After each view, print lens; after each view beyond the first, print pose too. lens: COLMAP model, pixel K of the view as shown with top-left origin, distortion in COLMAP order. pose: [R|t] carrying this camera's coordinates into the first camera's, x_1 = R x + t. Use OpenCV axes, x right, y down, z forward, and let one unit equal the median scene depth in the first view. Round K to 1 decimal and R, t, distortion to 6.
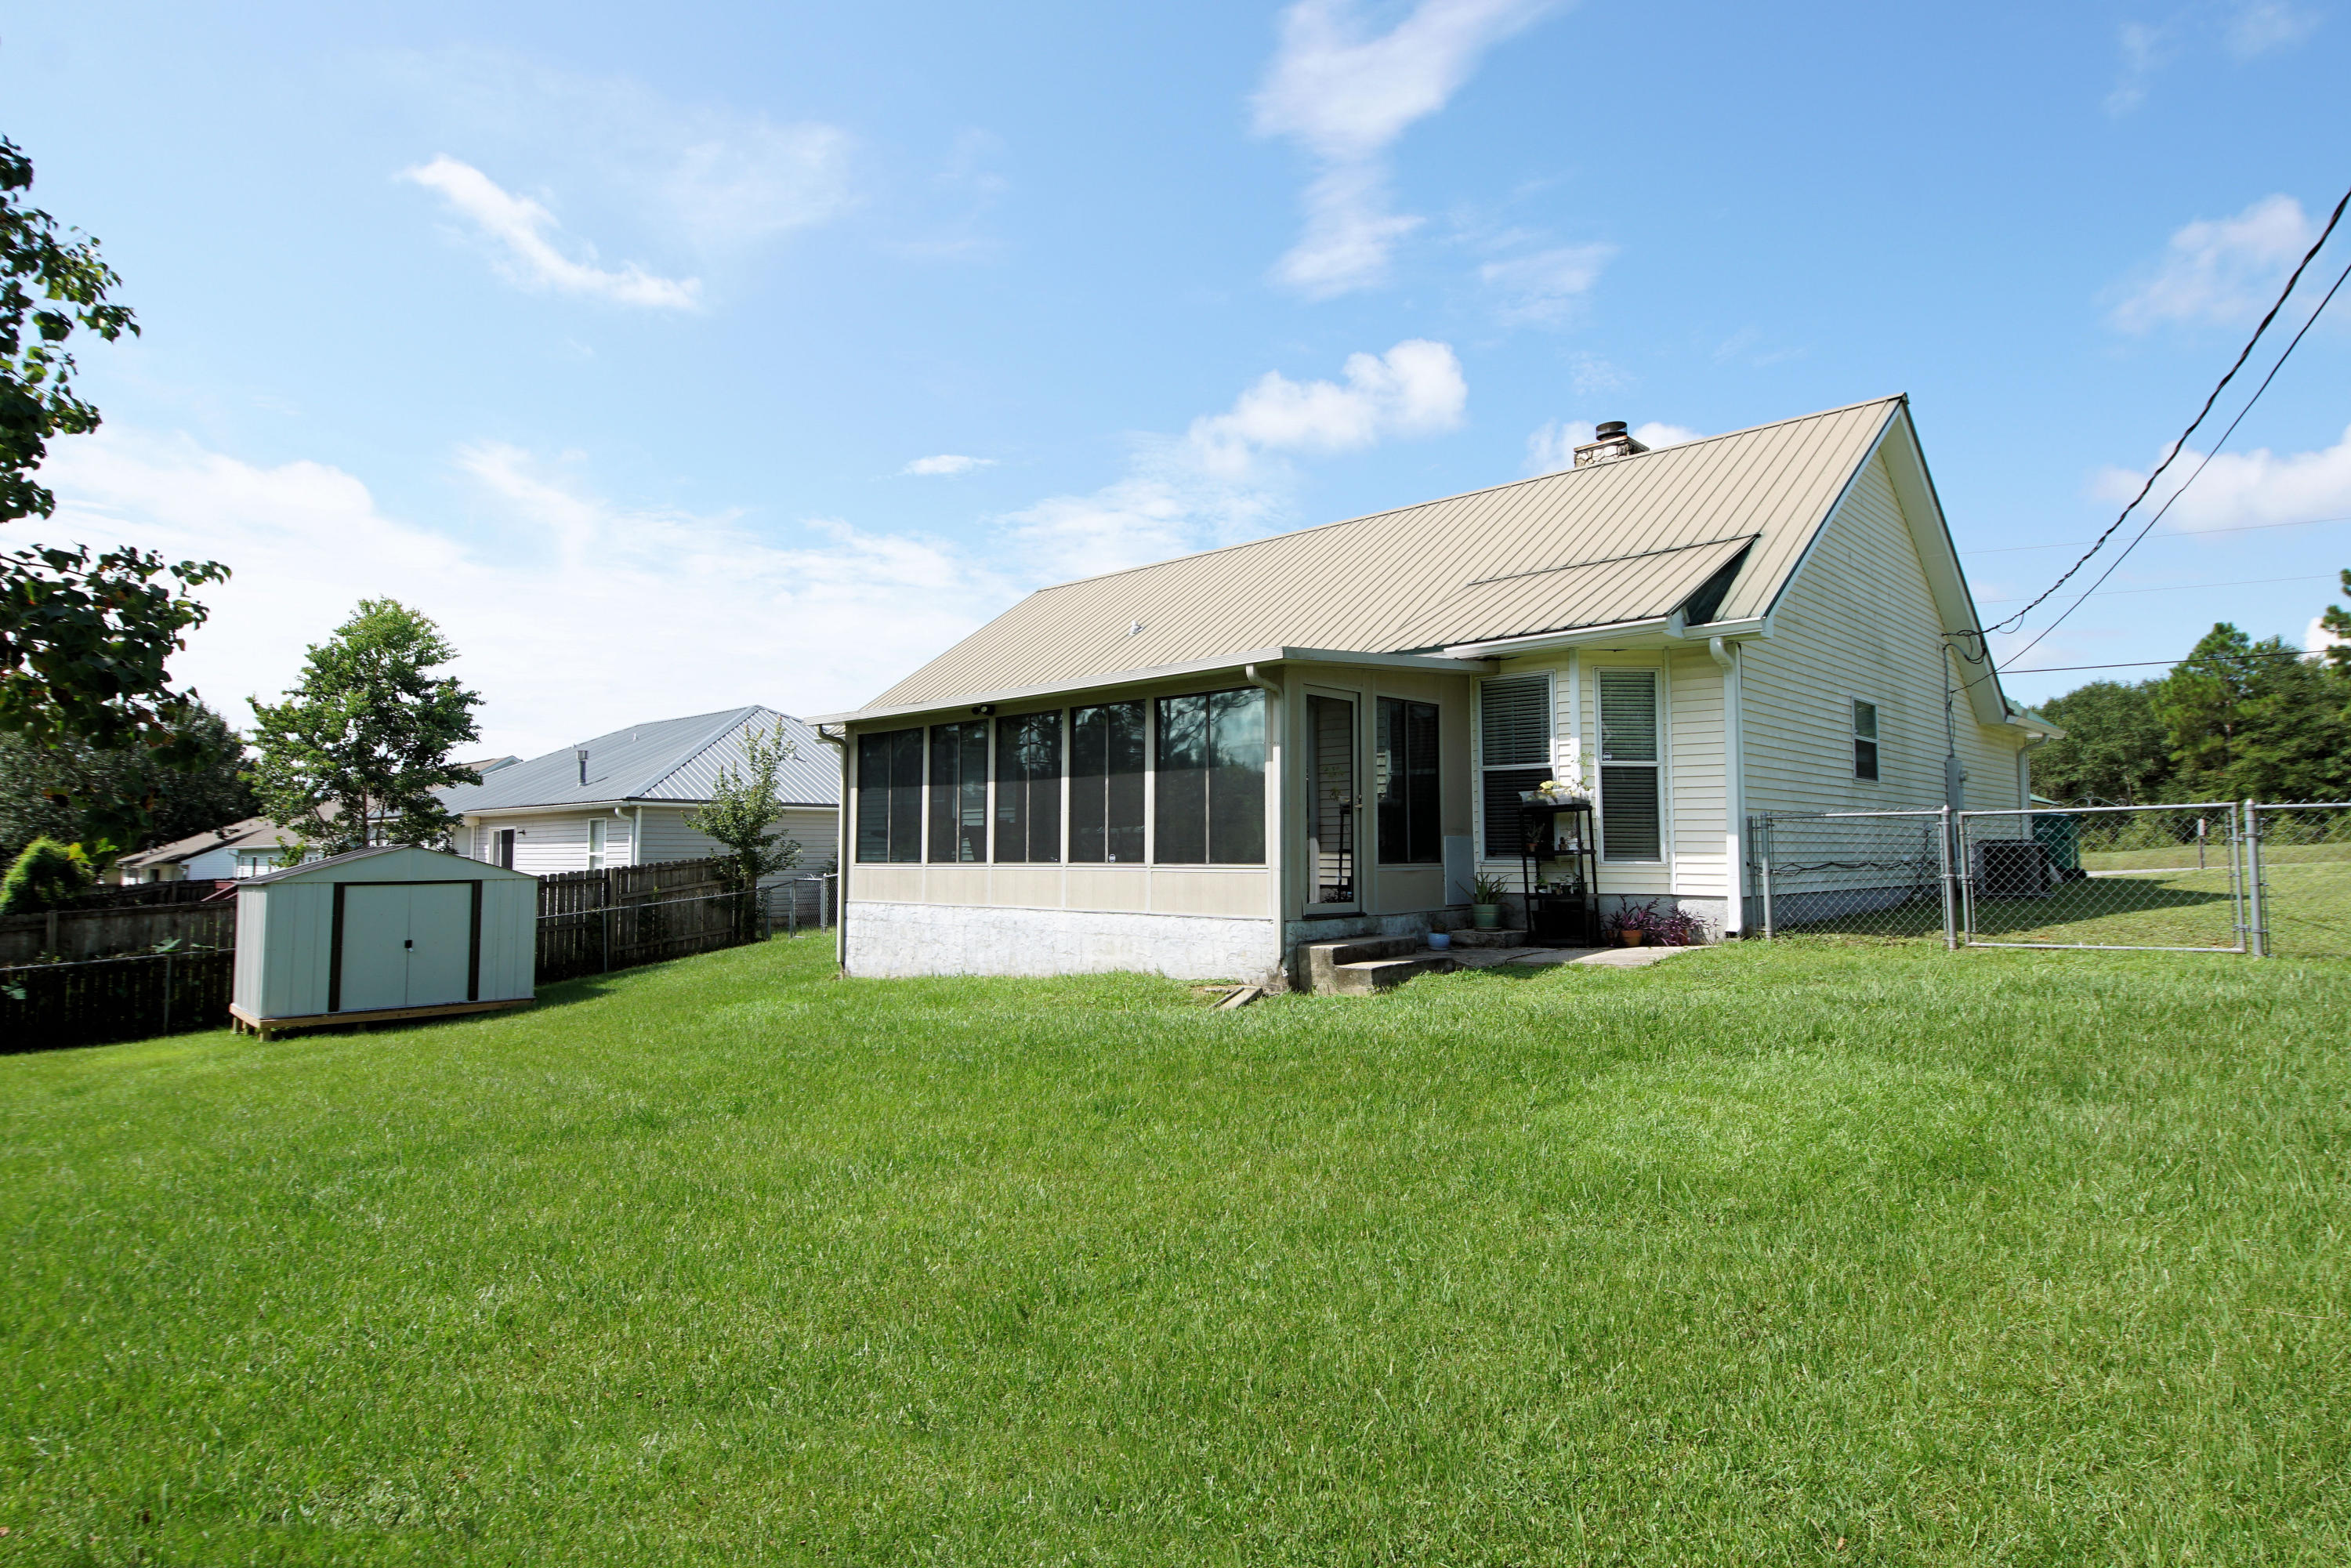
lens RADIAL K [[1259.3, 0, 1172.6], [0, 1259.3, 761.5], [0, 0, 1]] dist [0.029113, -0.028607]
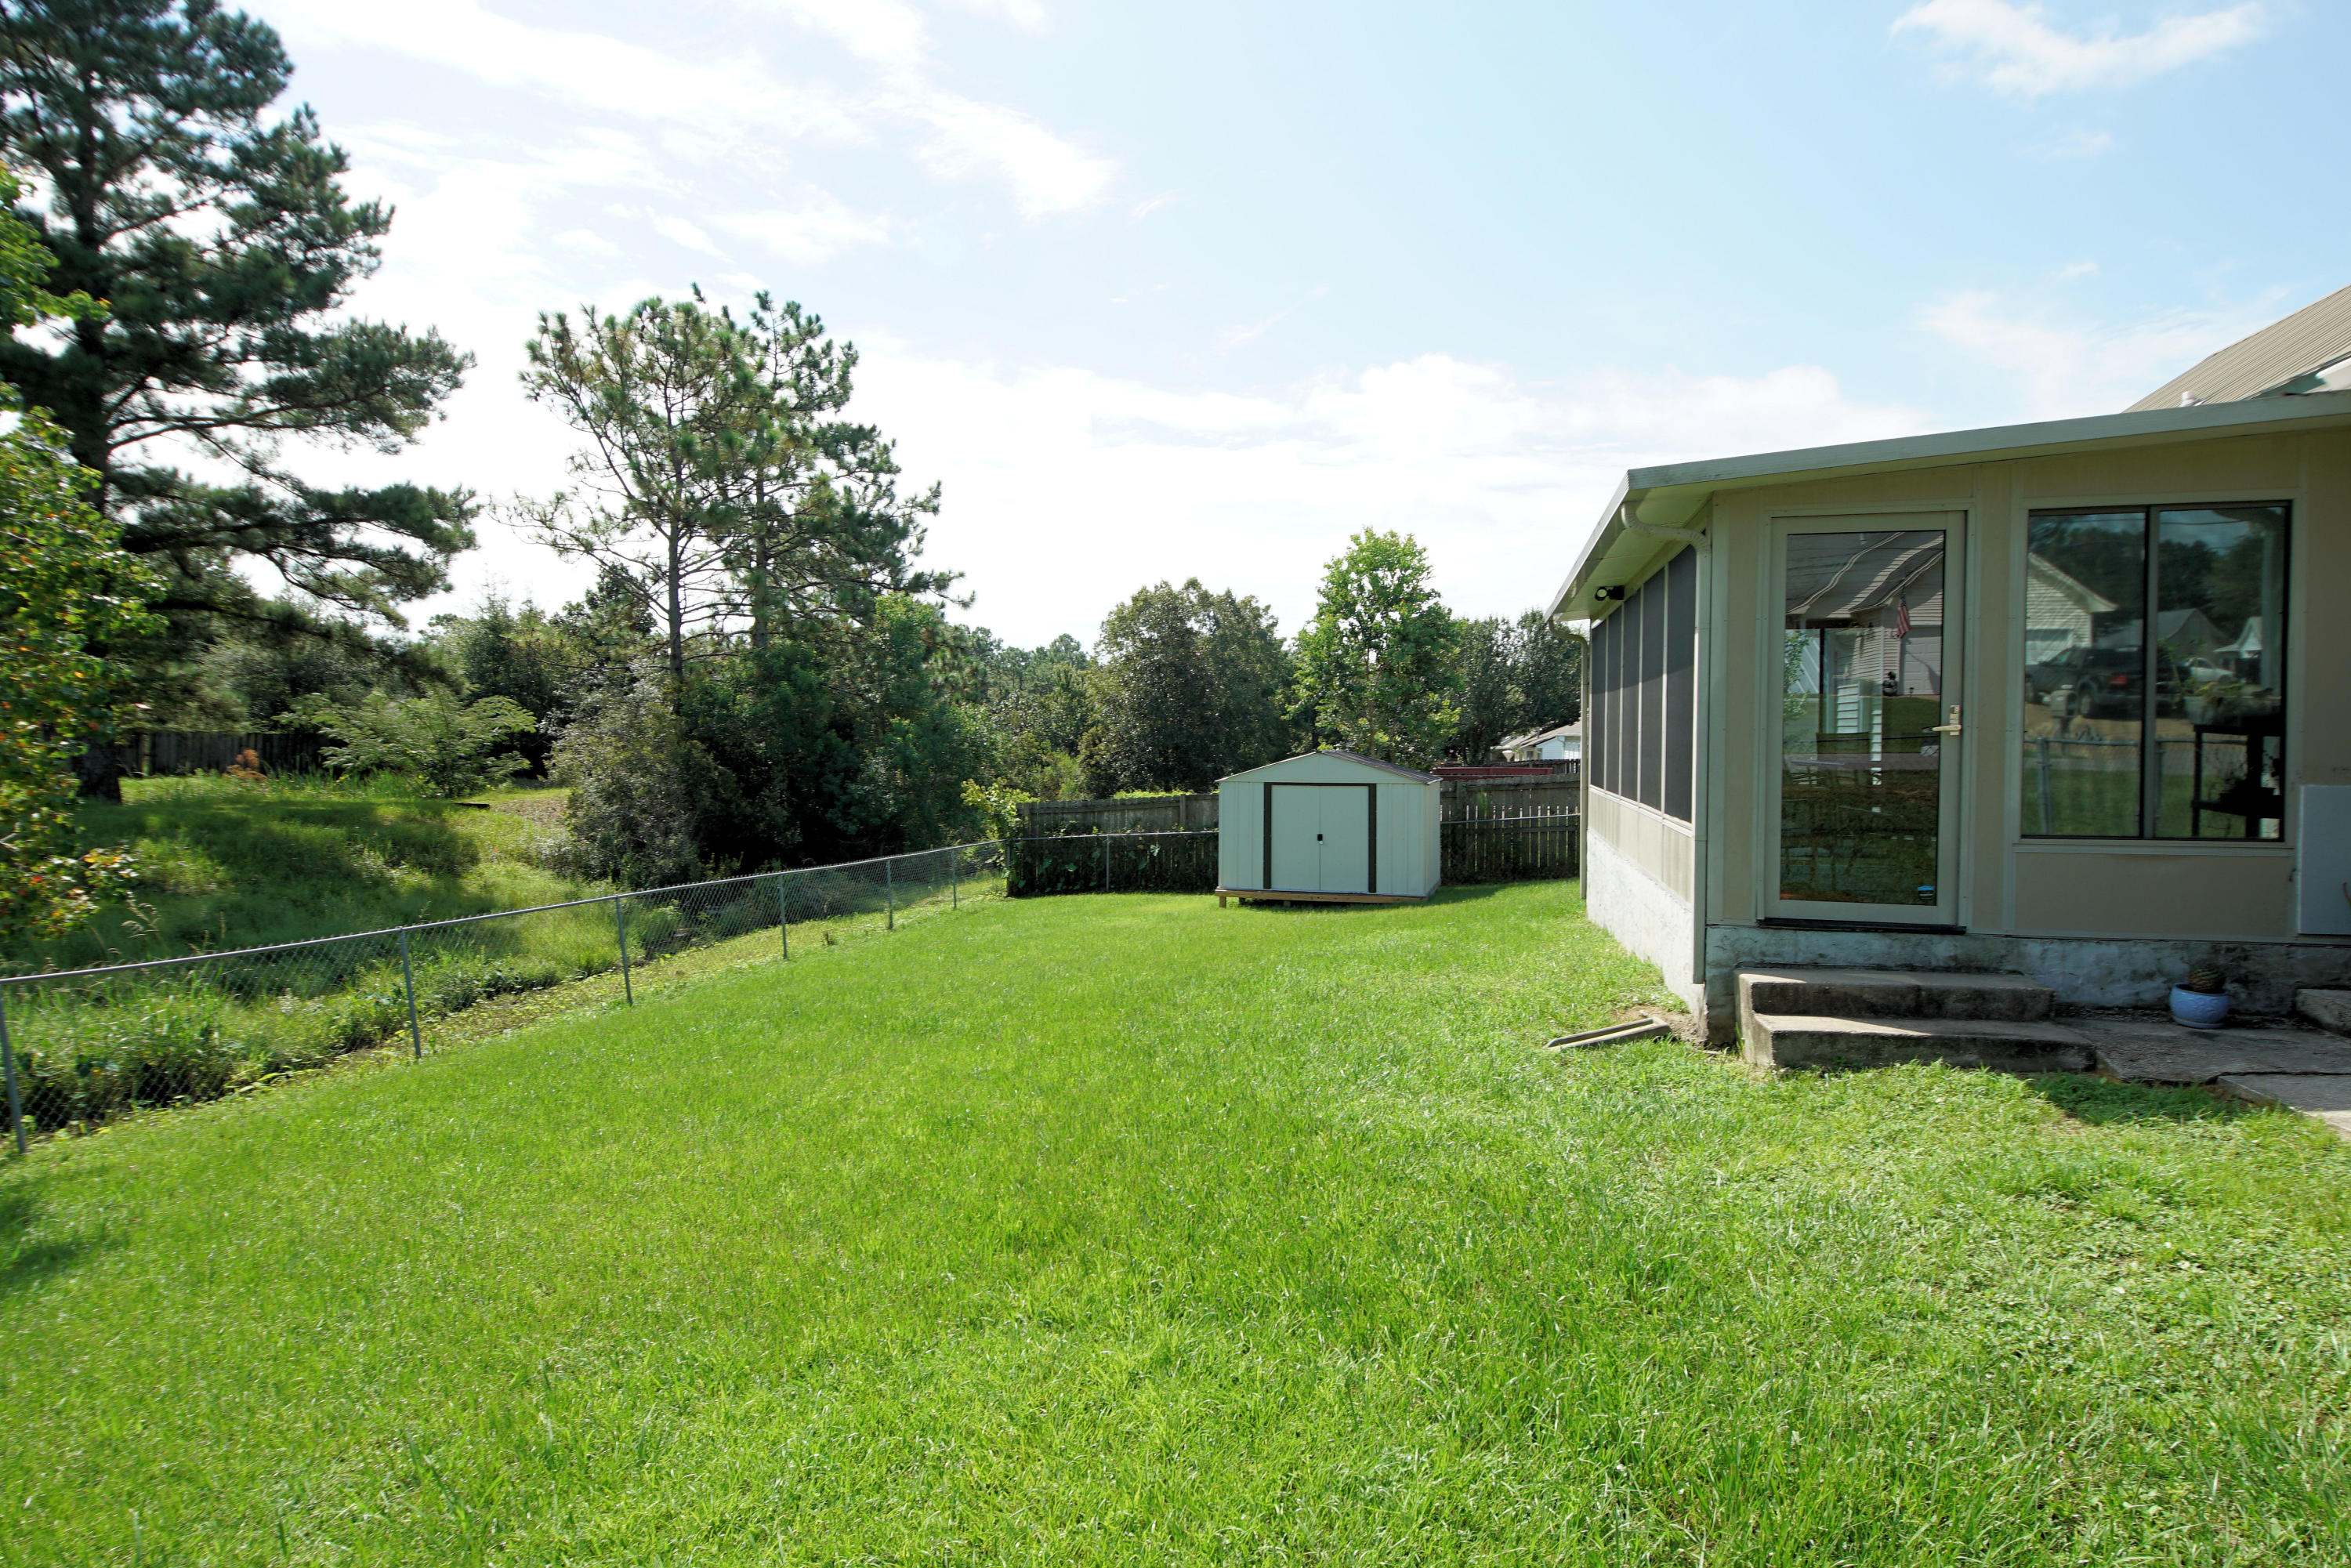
lens RADIAL K [[1259.3, 0, 1157.7], [0, 1259.3, 759.7], [0, 0, 1]] dist [0.029113, -0.028607]
pose [[0.504068, 0.018803, -0.863459, 0.344991], [0.064372, 0.996164, 0.059272, -0.003524], [0.861262, -0.085459, 0.500924, 0.346439]]
